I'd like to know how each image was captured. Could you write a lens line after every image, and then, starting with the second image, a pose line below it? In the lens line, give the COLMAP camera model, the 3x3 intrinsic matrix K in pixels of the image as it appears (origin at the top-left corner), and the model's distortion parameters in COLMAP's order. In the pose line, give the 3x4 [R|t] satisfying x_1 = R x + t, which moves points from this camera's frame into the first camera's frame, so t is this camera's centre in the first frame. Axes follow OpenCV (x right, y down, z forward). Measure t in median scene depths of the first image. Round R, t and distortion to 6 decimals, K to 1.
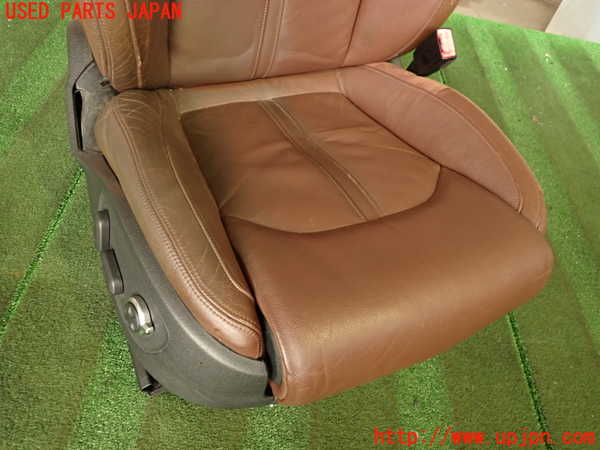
lens RADIAL K [[433.8, 0, 300.0], [0, 433.8, 225.0], [0, 0, 1]] dist [-0.000467, -0.002230]
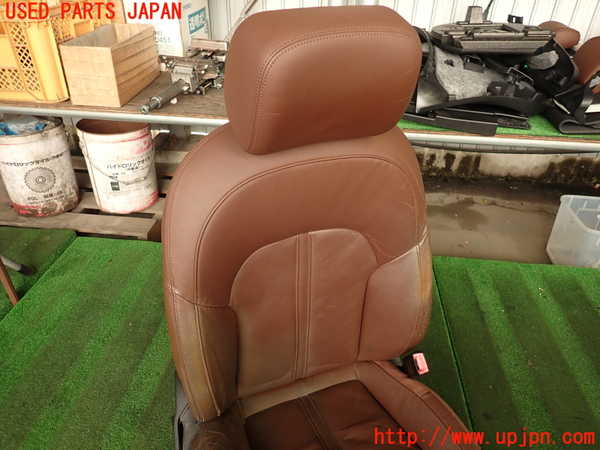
lens RADIAL K [[433.8, 0, 300.0], [0, 433.8, 225.0], [0, 0, 1]] dist [-0.000467, -0.002230]
pose [[0.986092, -0.105604, -0.128334, 0.143912], [0.056913, 0.940053, -0.336246, -0.322523], [0.156150, 0.324266, 0.932989, -0.477515]]
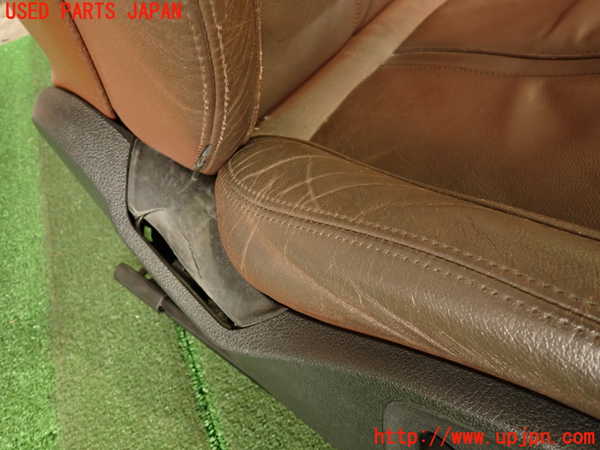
lens RADIAL K [[433.8, 0, 300.0], [0, 433.8, 225.0], [0, 0, 1]] dist [-0.000467, -0.002230]
pose [[0.831887, -0.553916, 0.033781, -0.297594], [0.554191, 0.832388, 0.001444, -0.162233], [-0.028919, 0.017520, 0.999428, 0.415299]]
